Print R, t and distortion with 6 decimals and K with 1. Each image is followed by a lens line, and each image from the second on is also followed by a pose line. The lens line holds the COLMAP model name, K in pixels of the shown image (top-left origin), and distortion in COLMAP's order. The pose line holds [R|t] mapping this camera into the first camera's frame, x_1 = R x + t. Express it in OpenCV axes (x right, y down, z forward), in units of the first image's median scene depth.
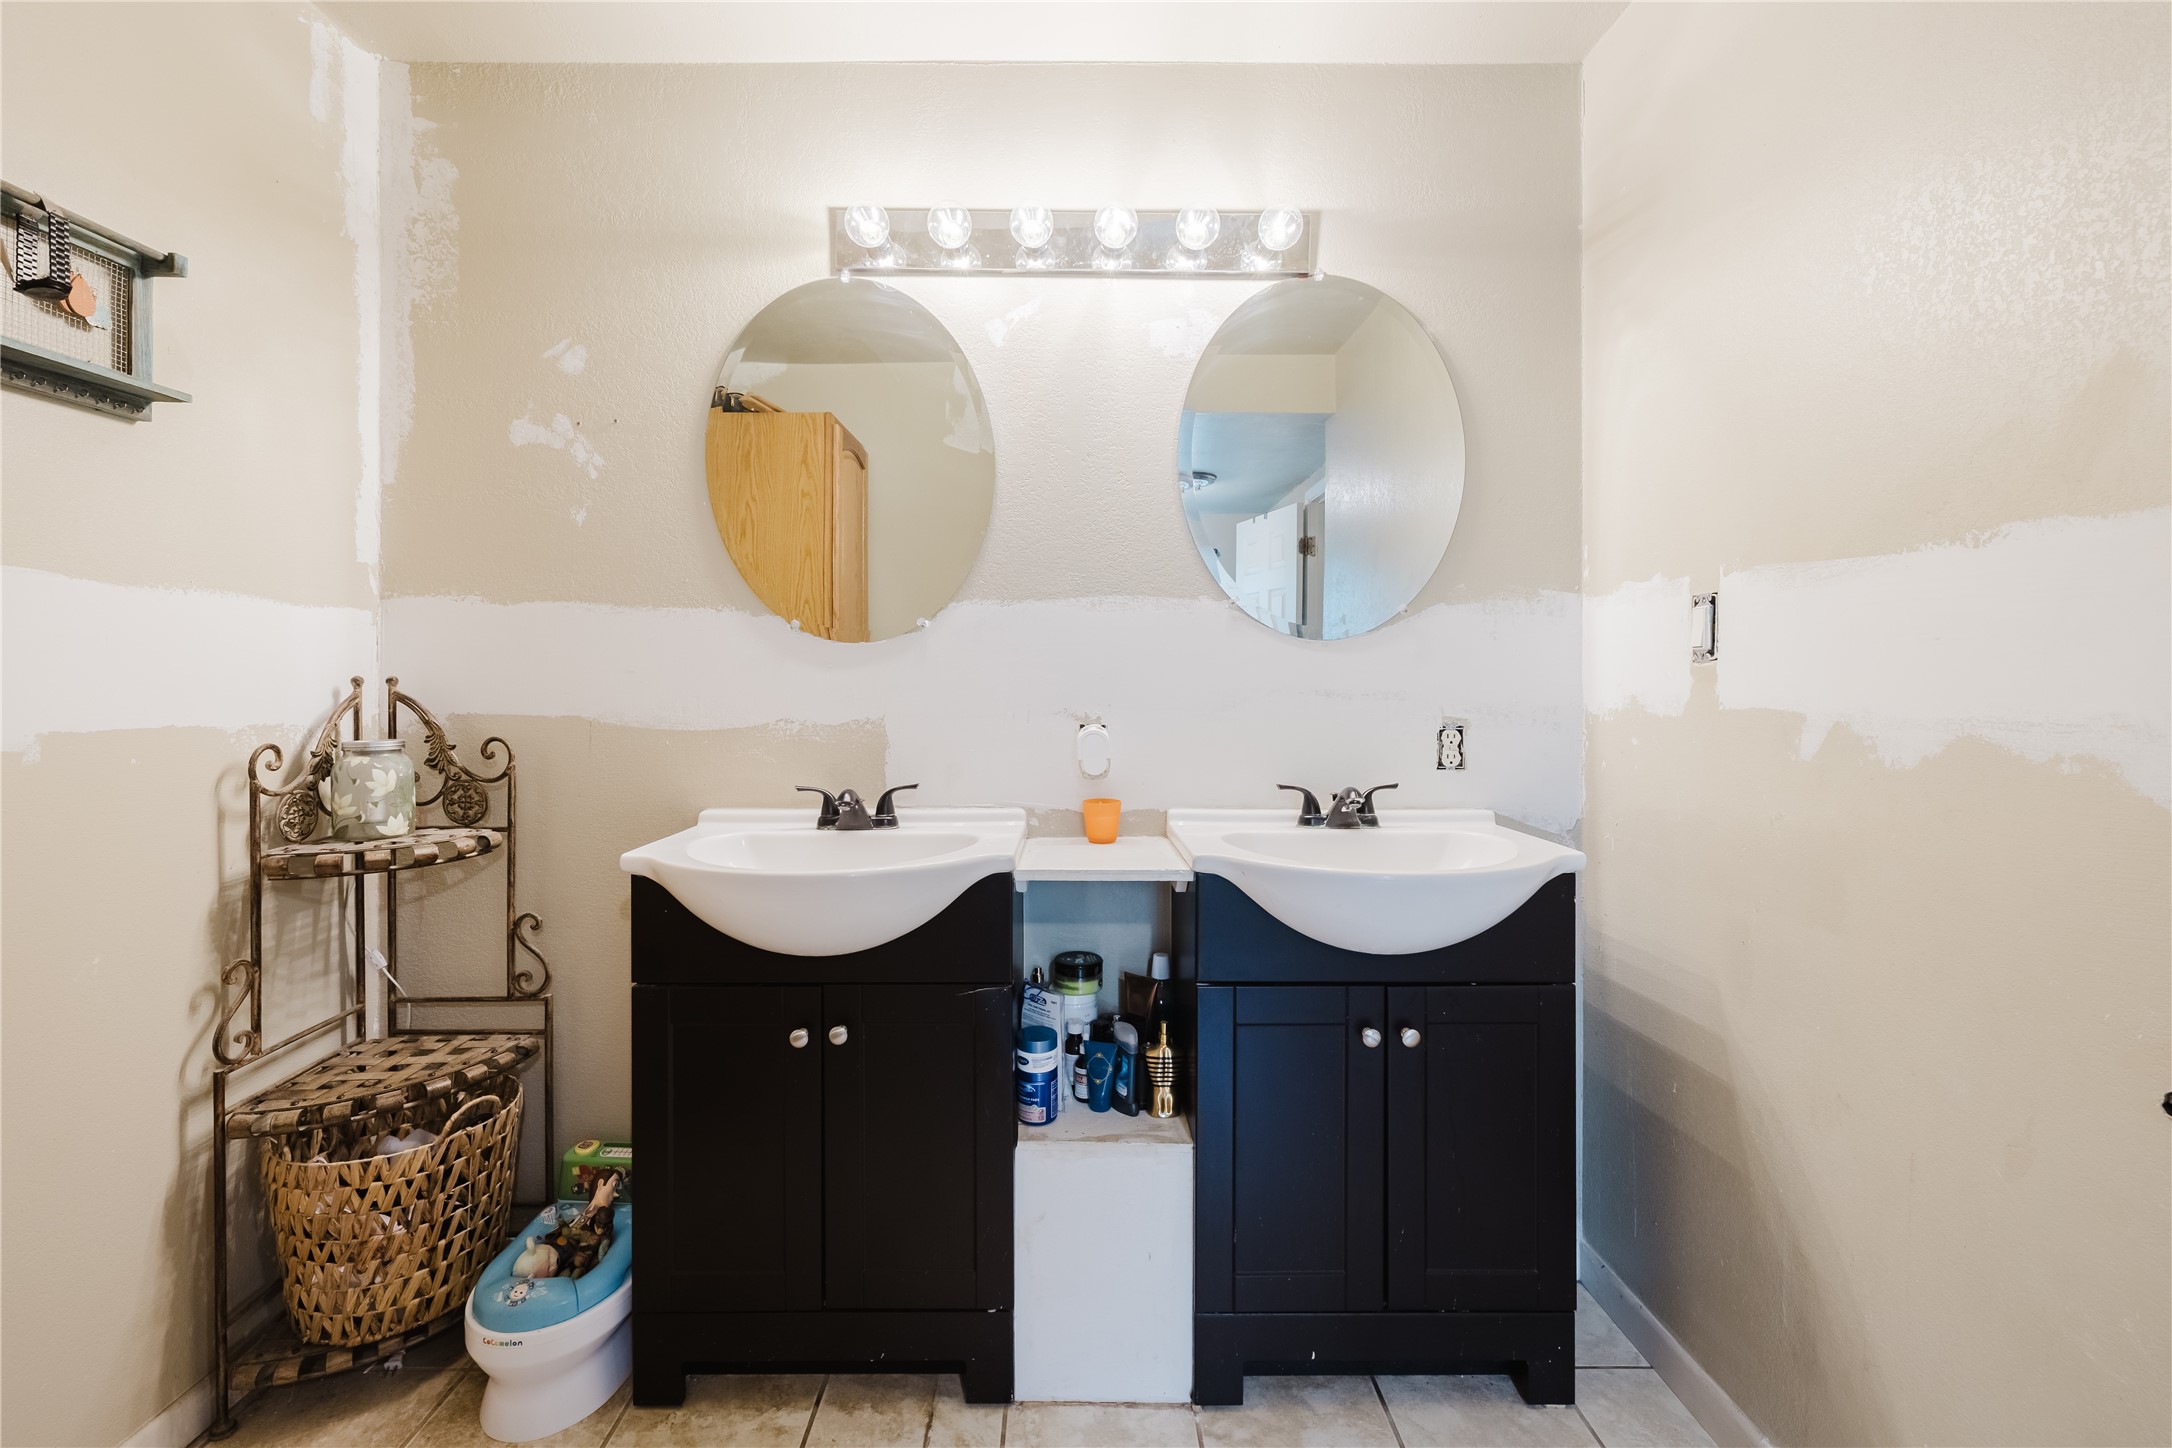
lens RADIAL K [[931.7, 0, 1080.1], [0, 931.7, 682.7], [0, 0, 1]] dist [-0.001121, 0.000610]
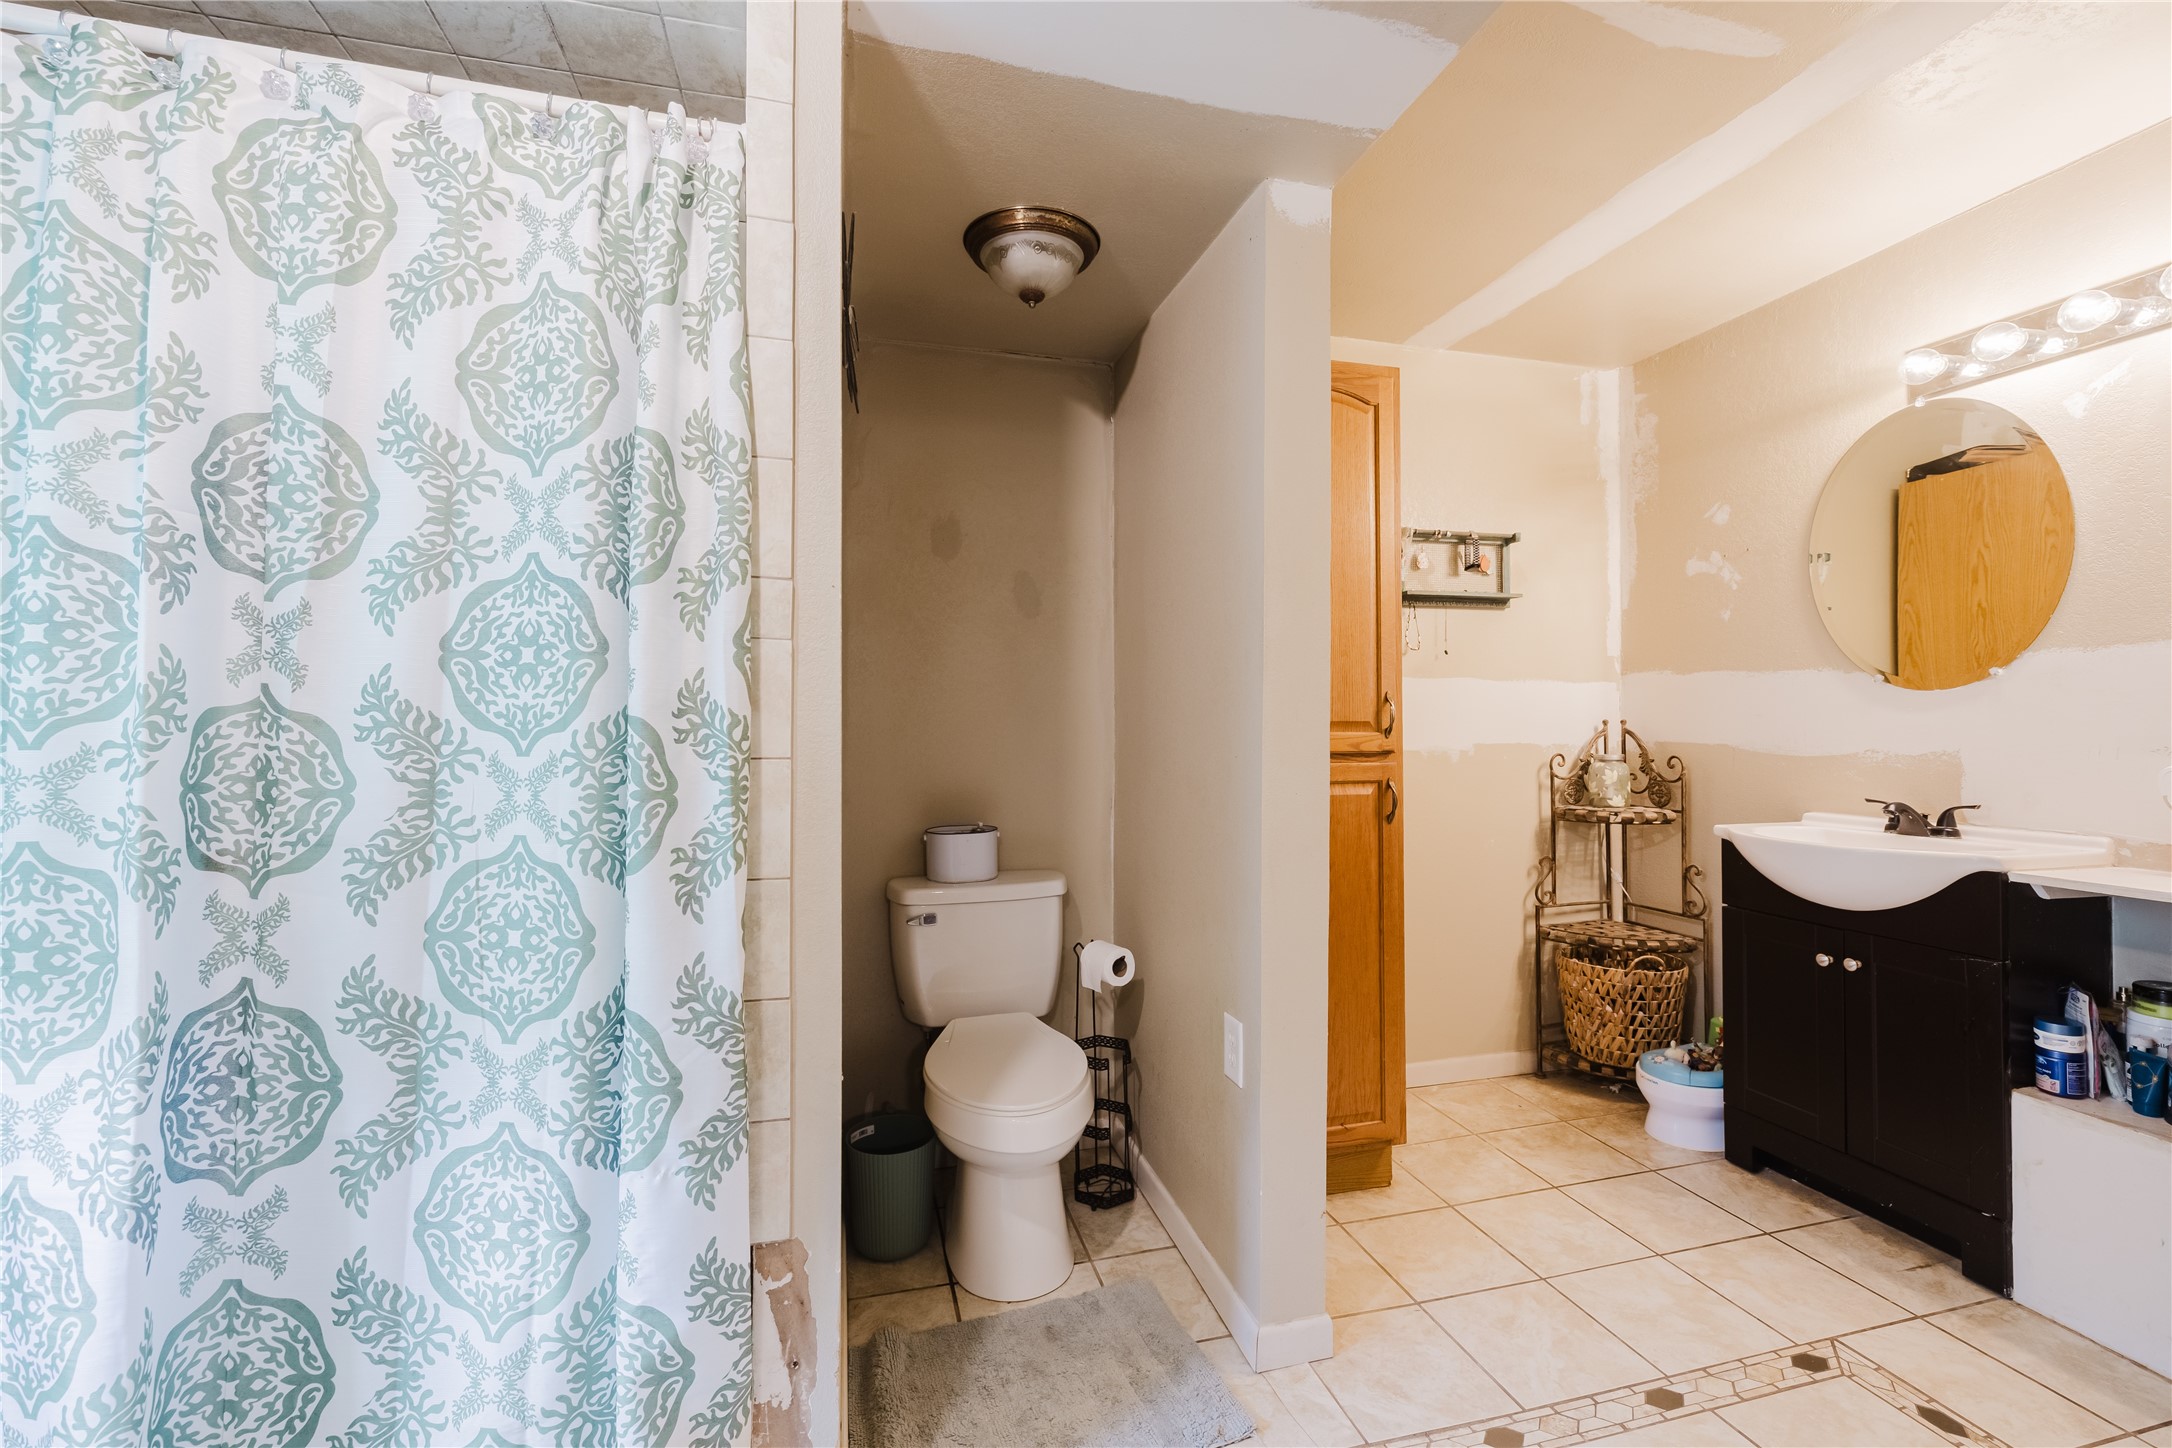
lens RADIAL K [[931.7, 0, 1089.3], [0, 931.7, 719.9], [0, 0, 1]] dist [-0.001121, 0.000610]
pose [[0.263531, -0.005551, -0.964635, 0.757699], [0.003895, 0.999981, -0.004690, -0.001485], [0.964643, -0.002521, 0.263548, -0.482502]]
